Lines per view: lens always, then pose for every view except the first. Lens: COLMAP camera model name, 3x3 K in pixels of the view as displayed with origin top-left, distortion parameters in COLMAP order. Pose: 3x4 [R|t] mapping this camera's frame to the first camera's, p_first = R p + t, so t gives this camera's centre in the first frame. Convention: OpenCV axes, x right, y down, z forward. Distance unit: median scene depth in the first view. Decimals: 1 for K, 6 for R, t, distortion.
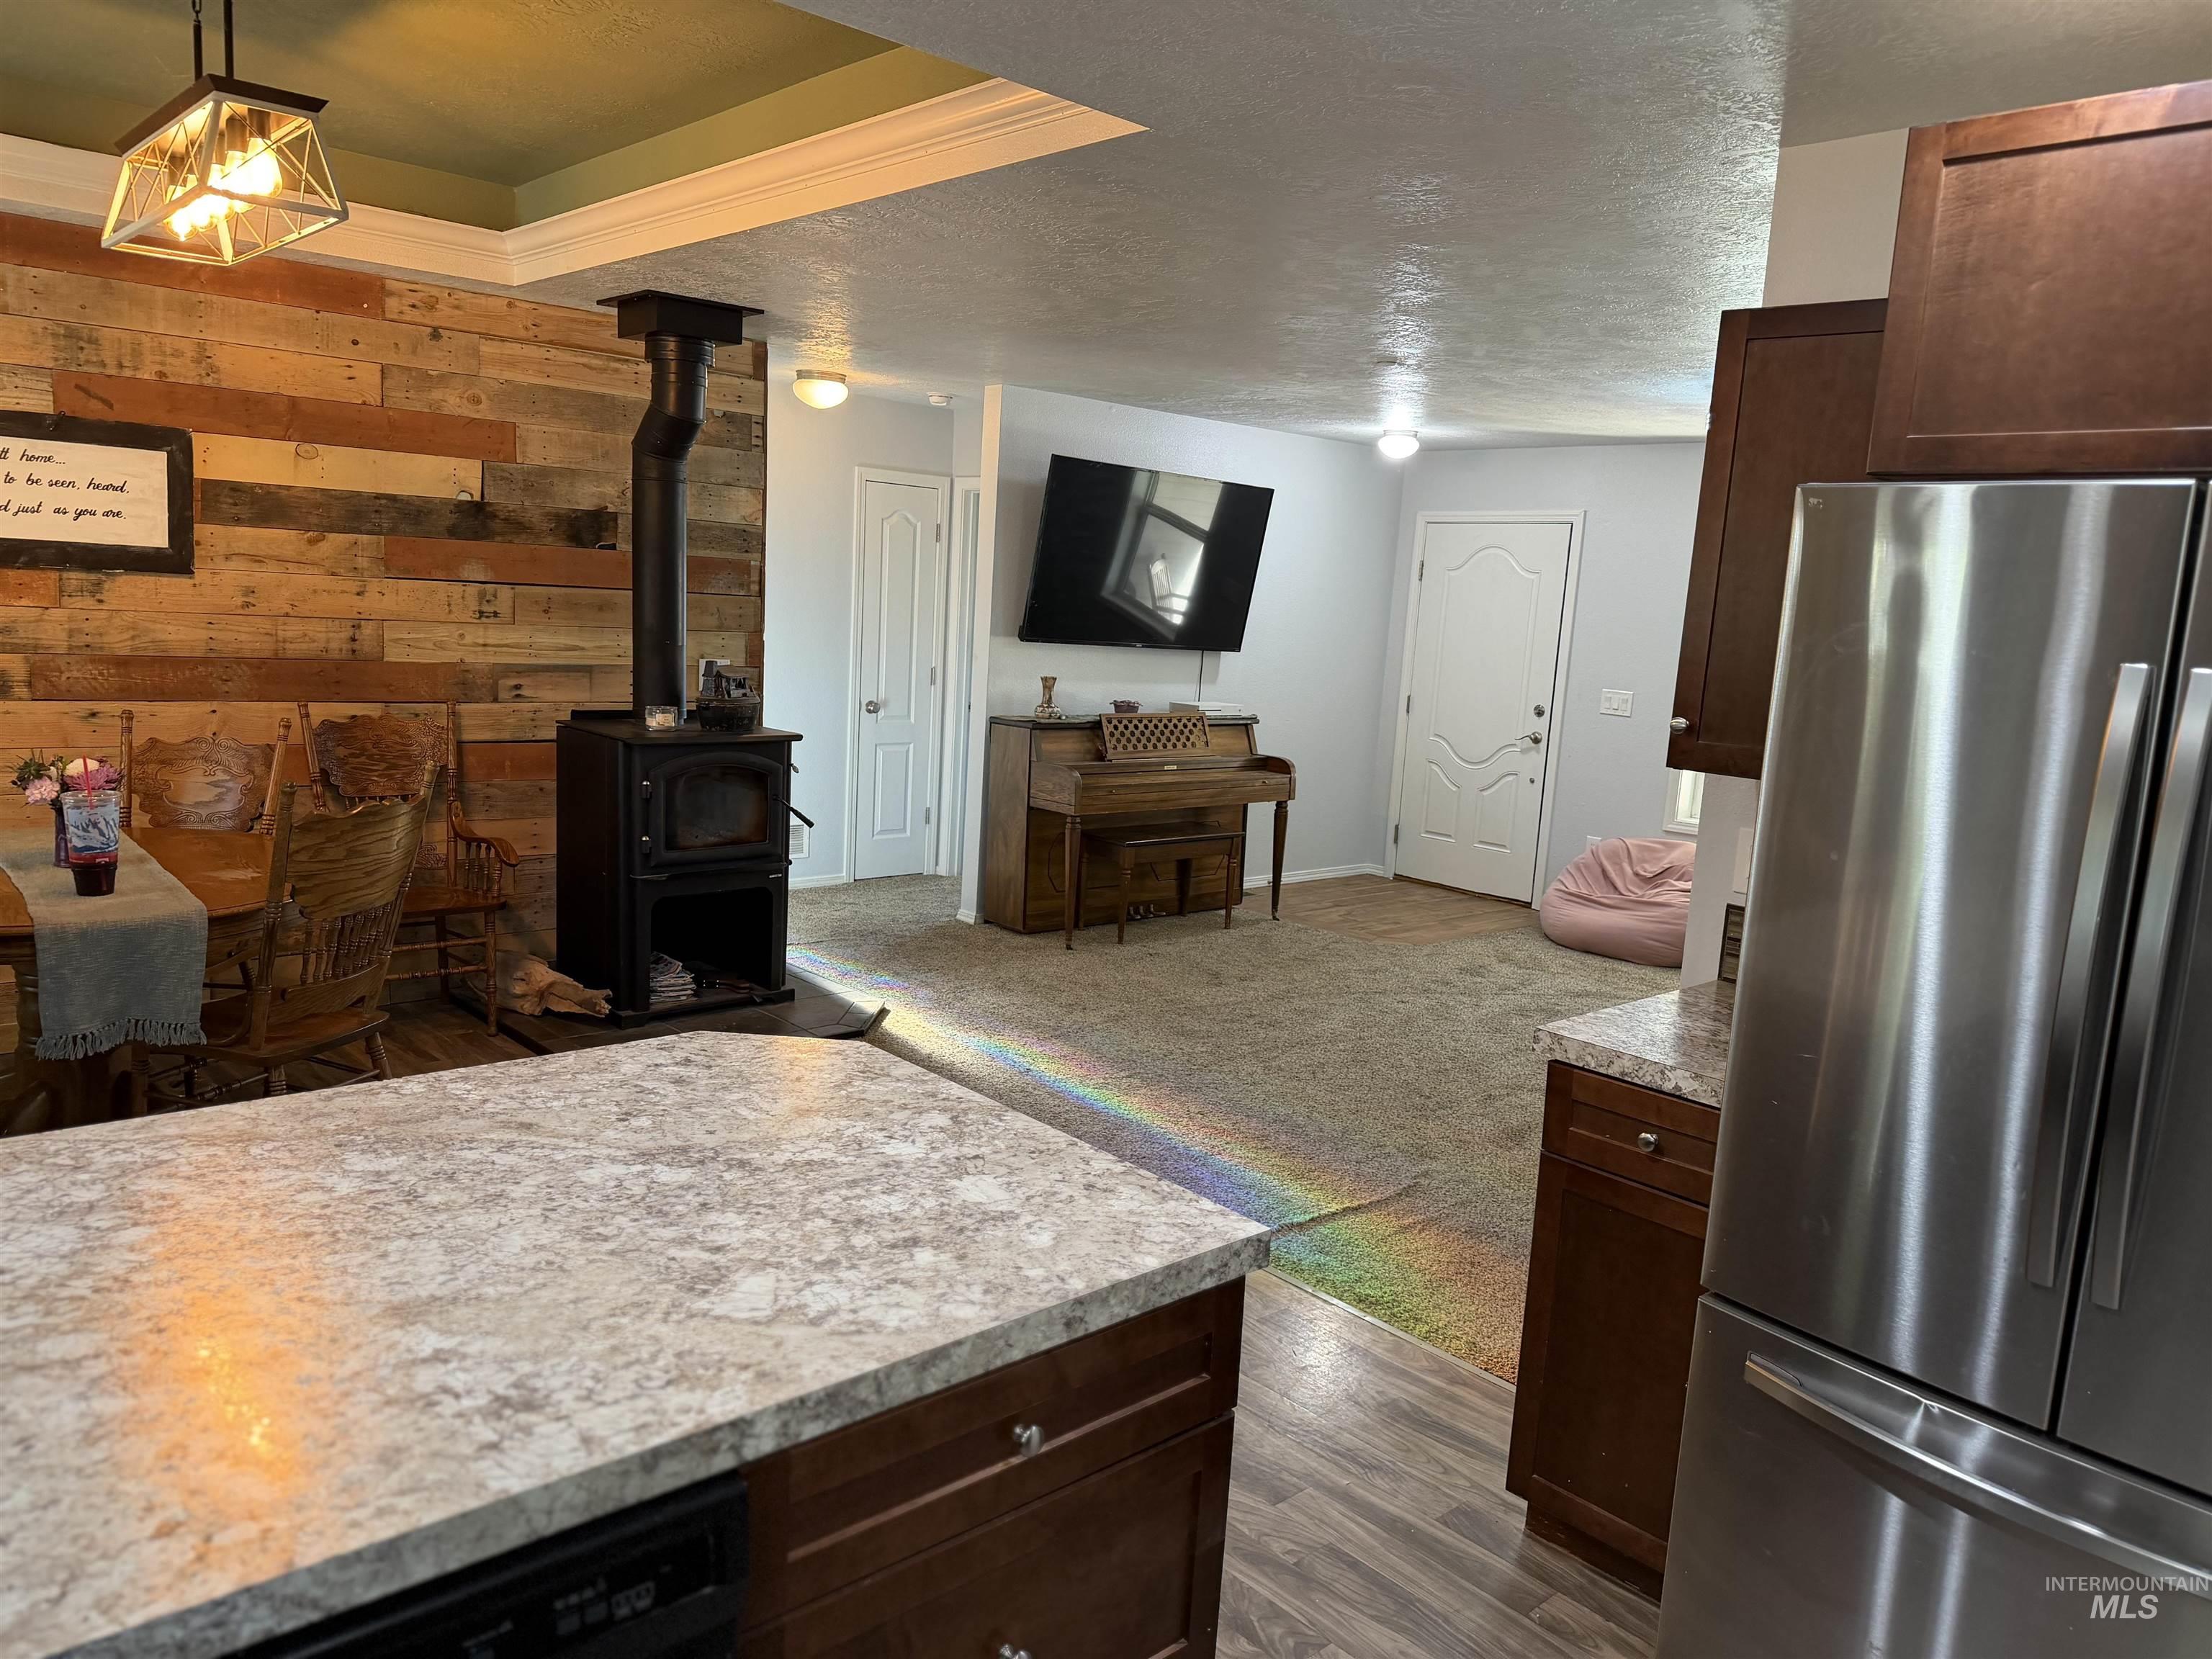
lens RADIAL K [[1573.4, 0, 1106.0], [0, 1573.4, 829.5], [0, 0, 1]] dist [-0.006500, -0.003639]
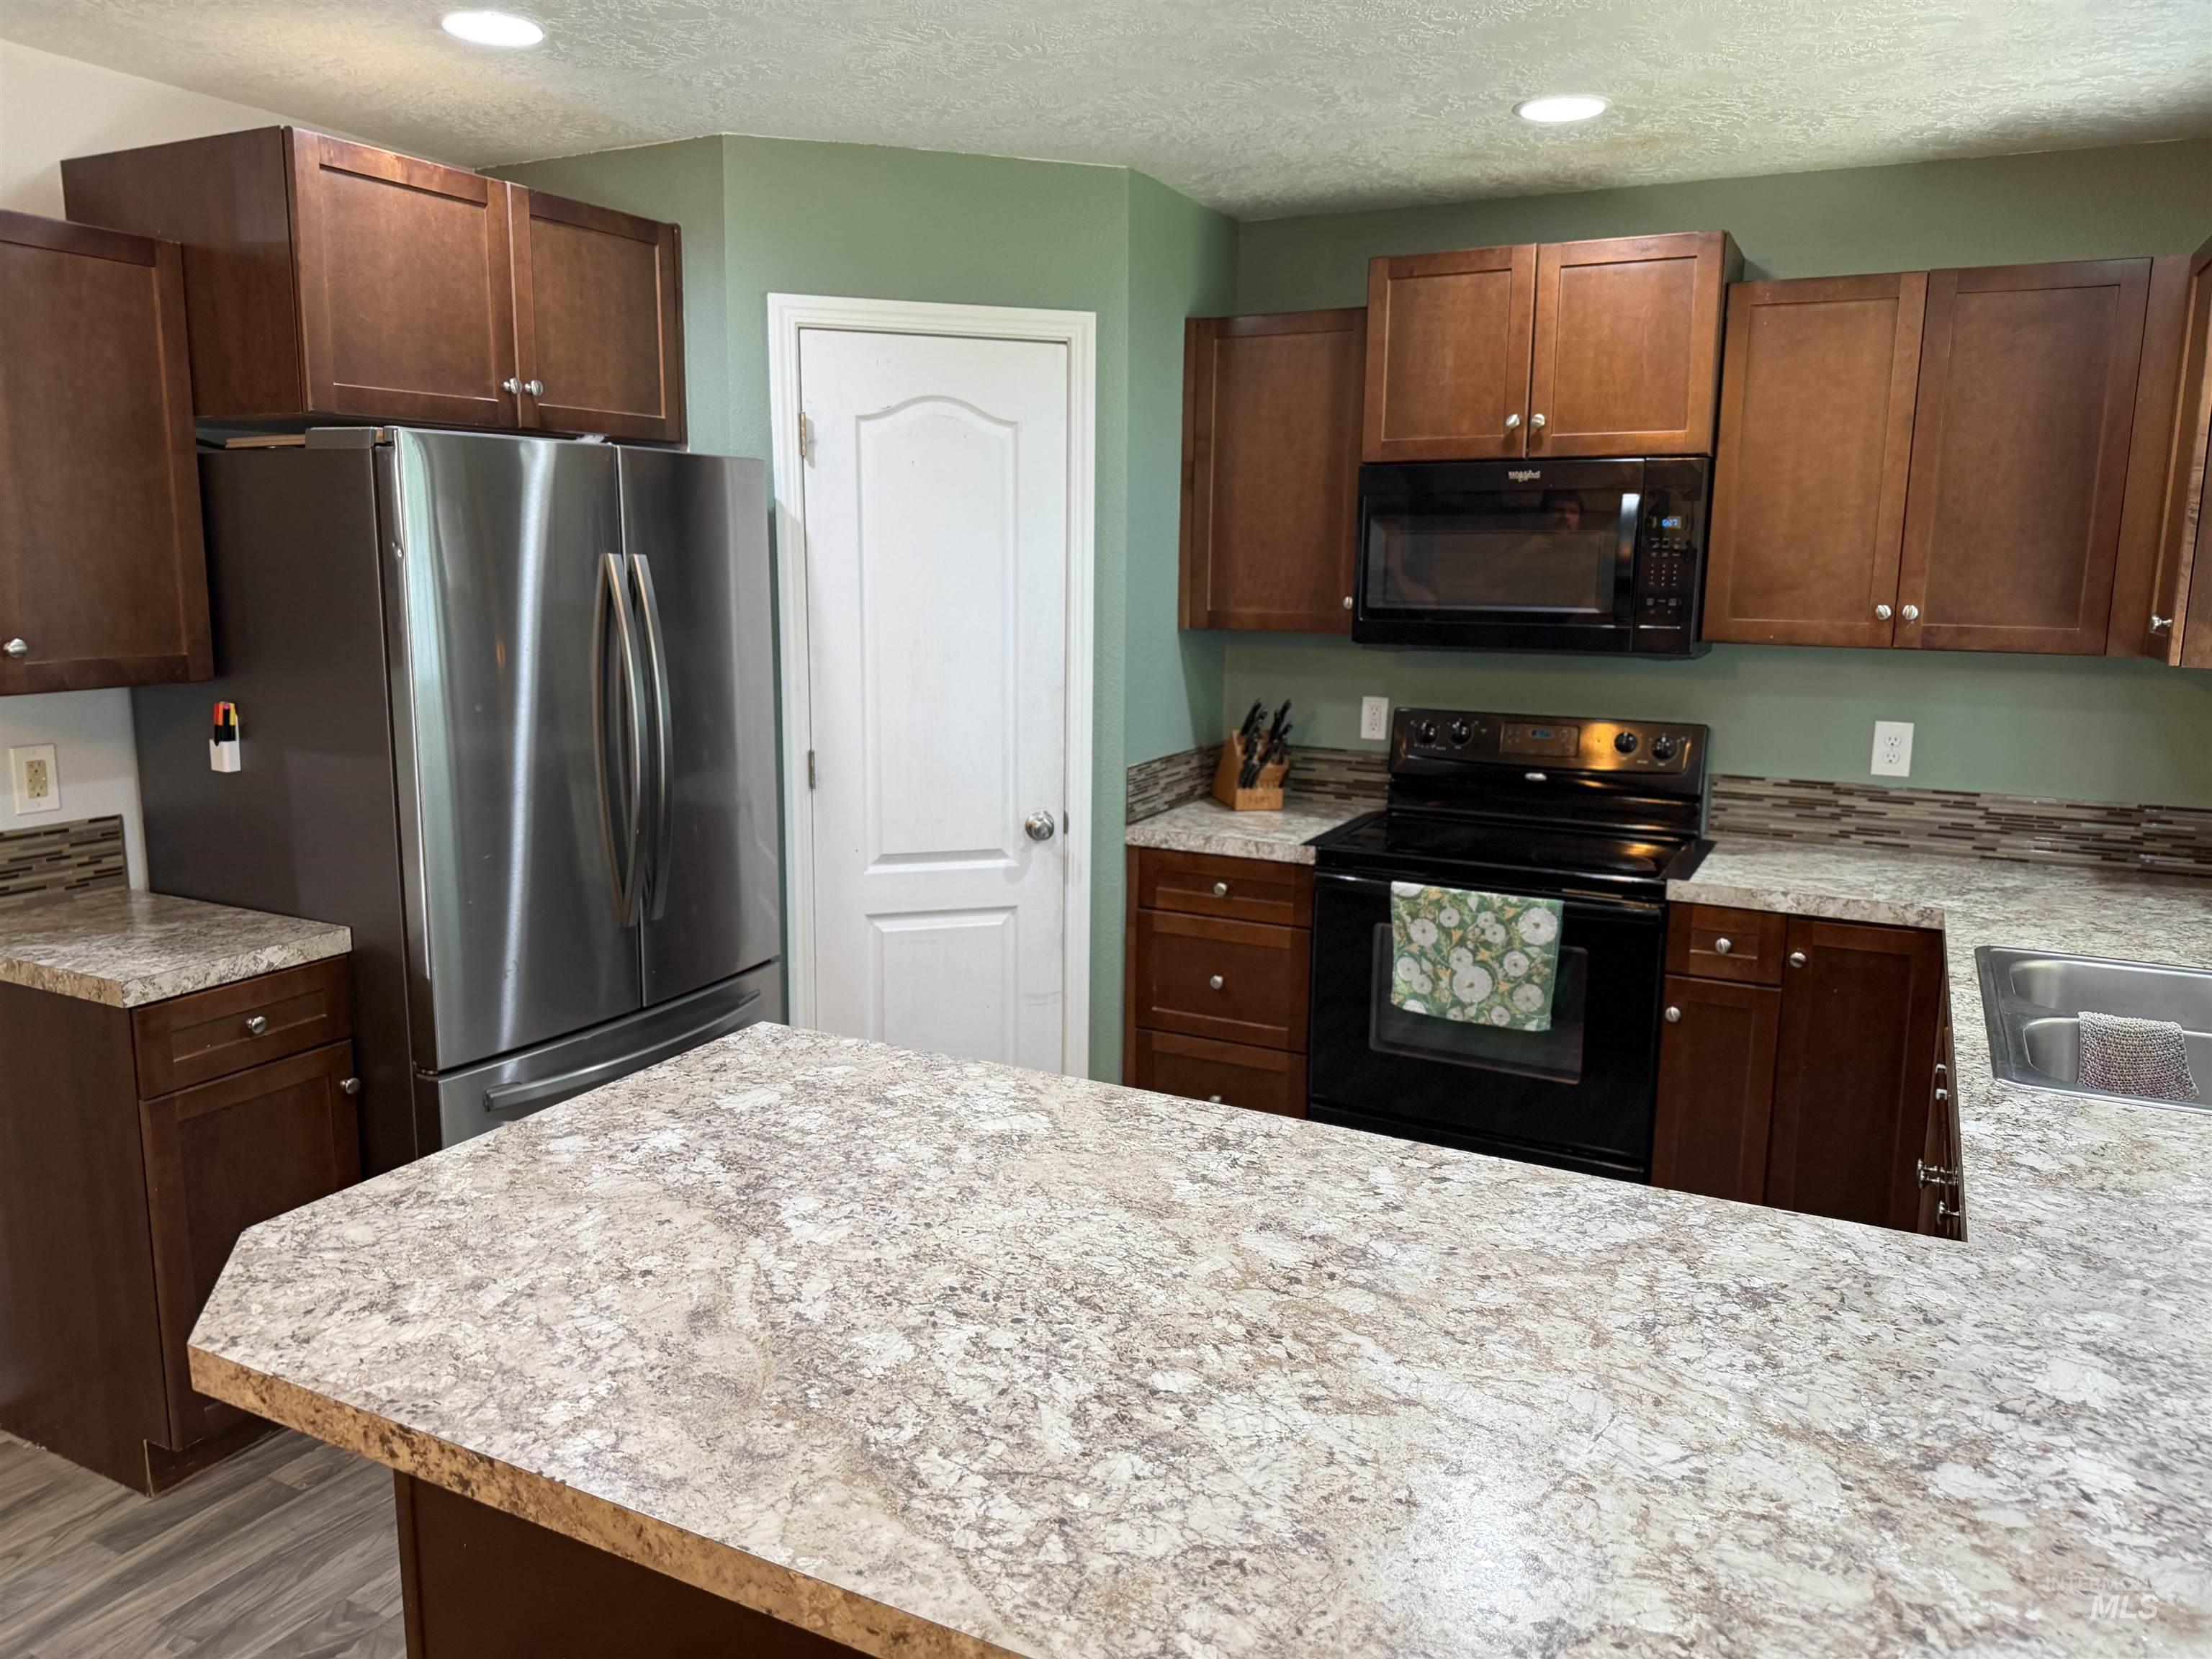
lens RADIAL K [[1545.2, 0, 1112.2], [0, 1545.2, 821.5], [0, 0, 1]] dist [0.168348, -0.293842]
pose [[-0.353606, -0.216034, 0.910105, -0.424138], [0.122265, 0.953943, 0.273943, -0.086636], [-0.927369, 0.208142, -0.310907, 0.396035]]
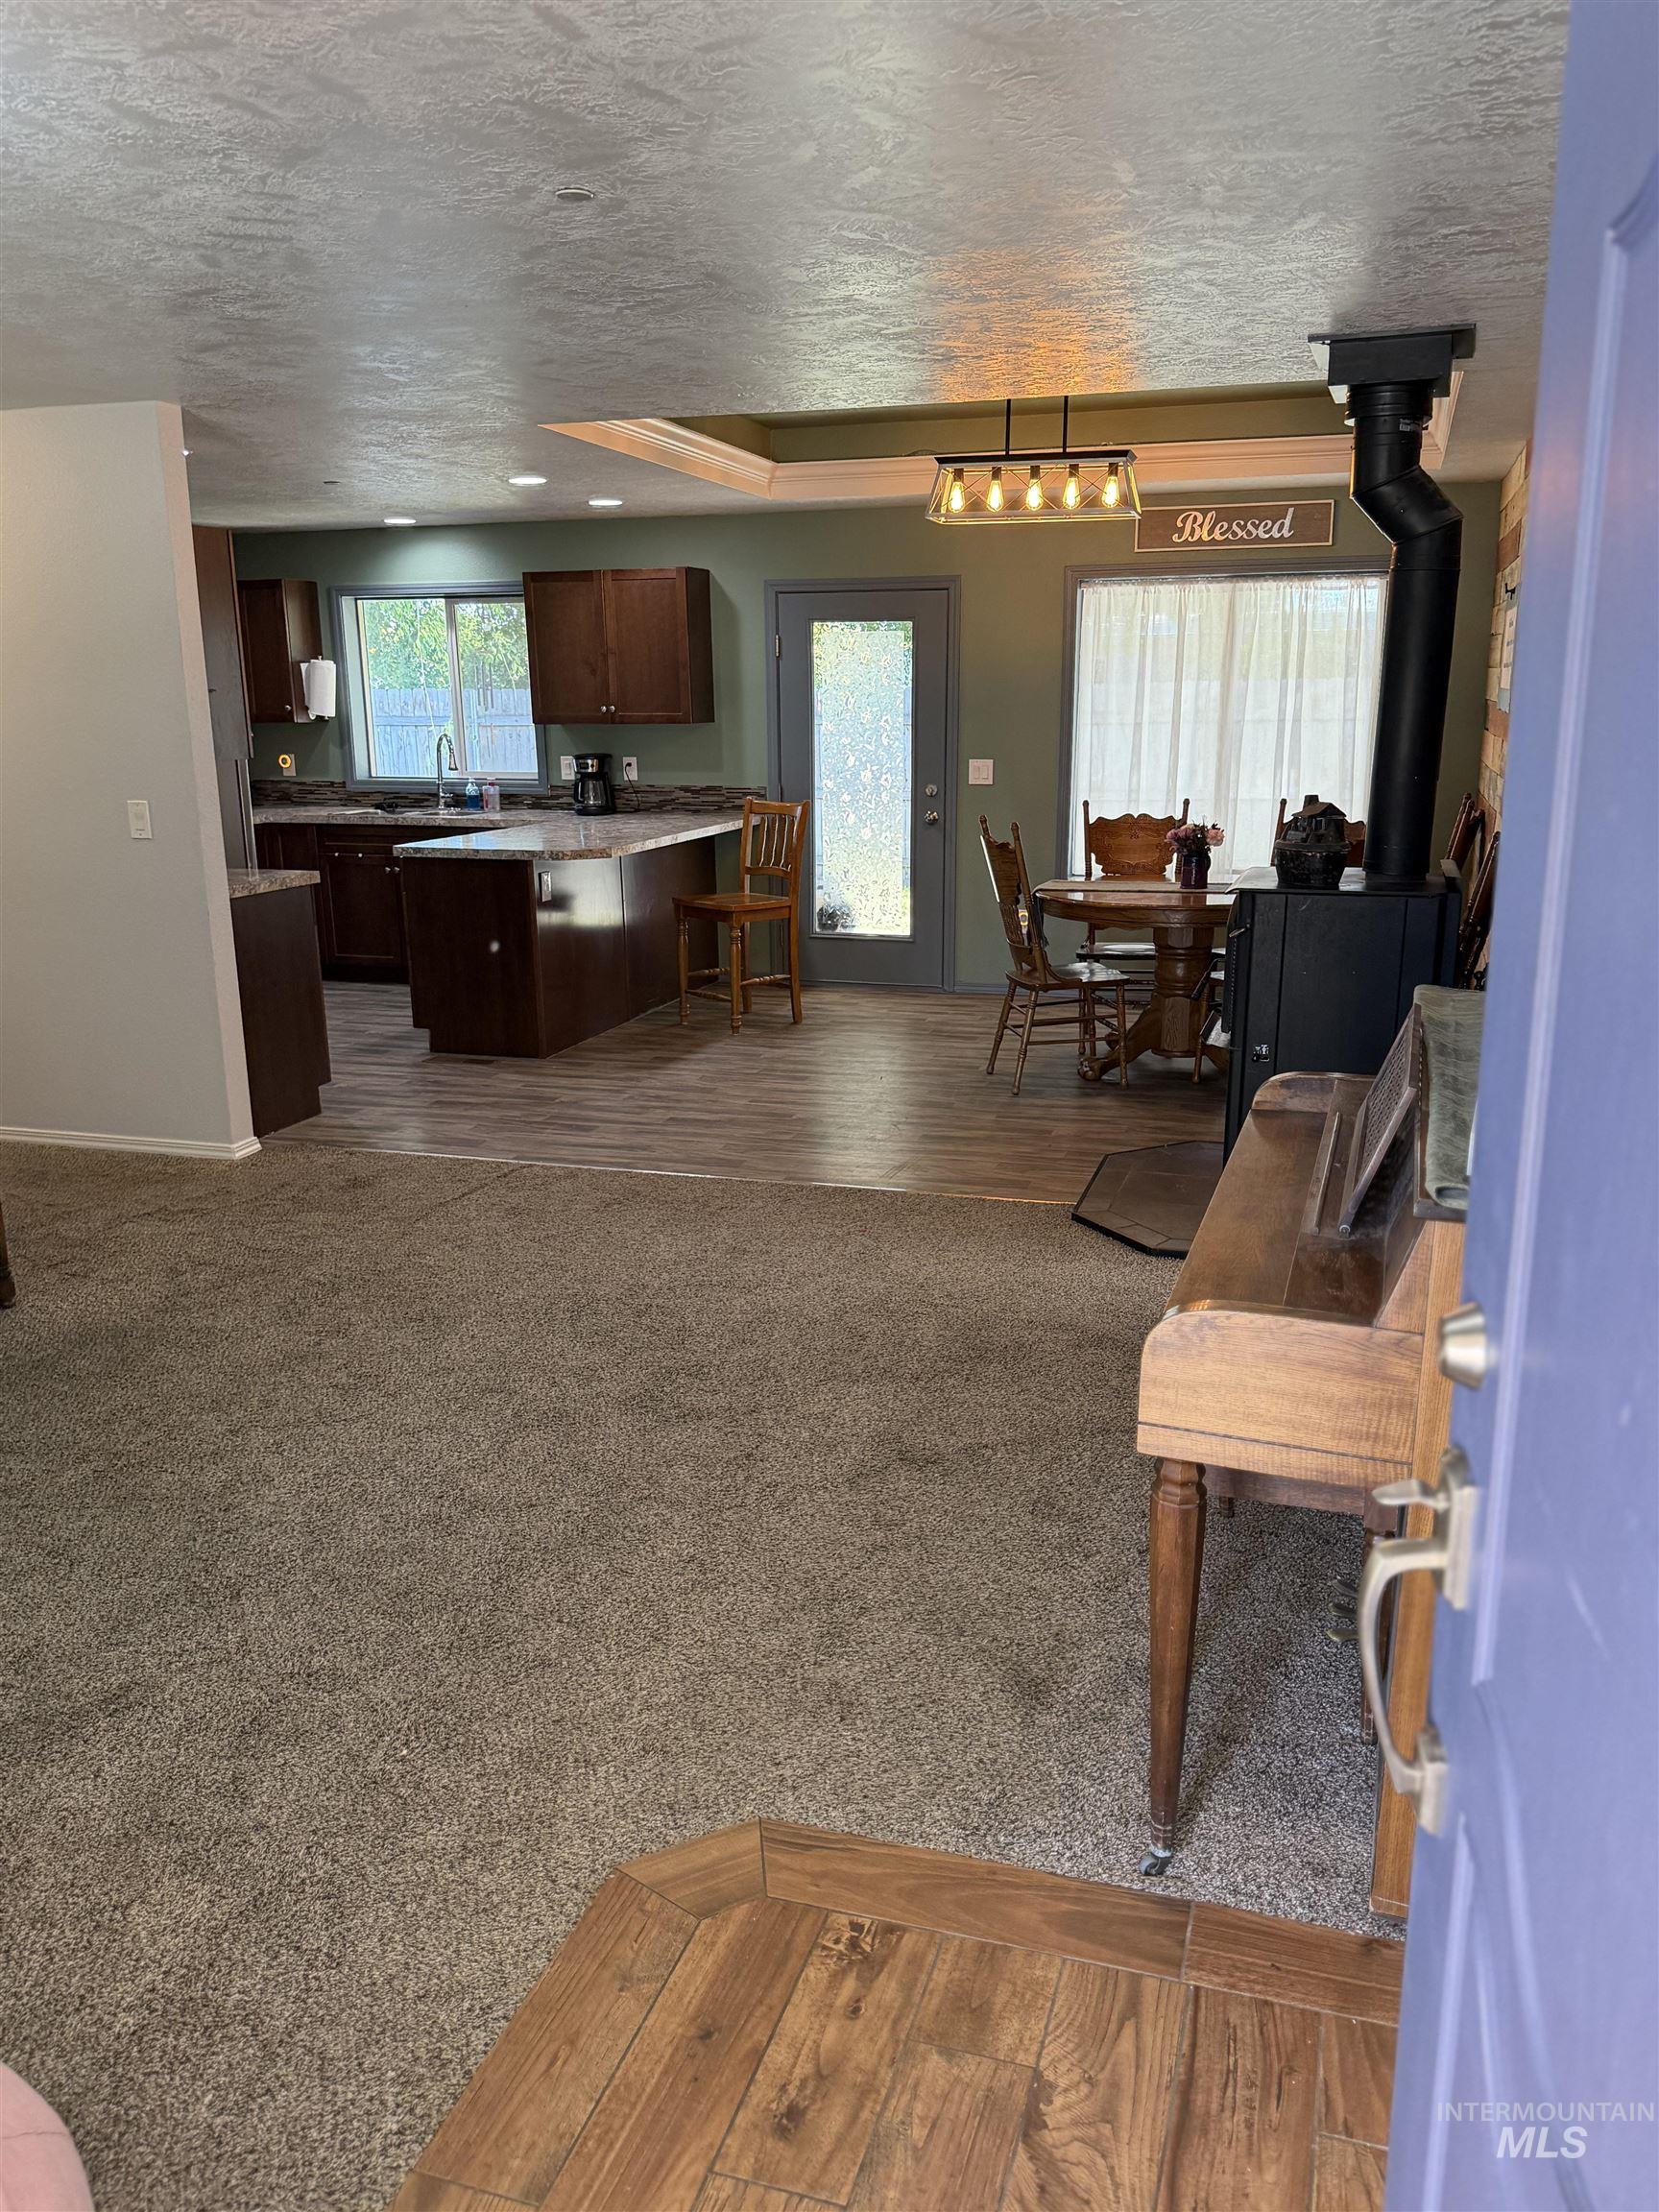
lens RADIAL K [[1685.2, 0, 829.5], [0, 1685.2, 1106.0], [0, 0, 1]] dist [0.155768, -0.311714]
pose [[-0.860259, 0.075876, -0.504180, 0.507595], [-0.118103, 0.932315, 0.341821, -0.274654], [0.495990, 0.353599, -0.793071, 1.907055]]
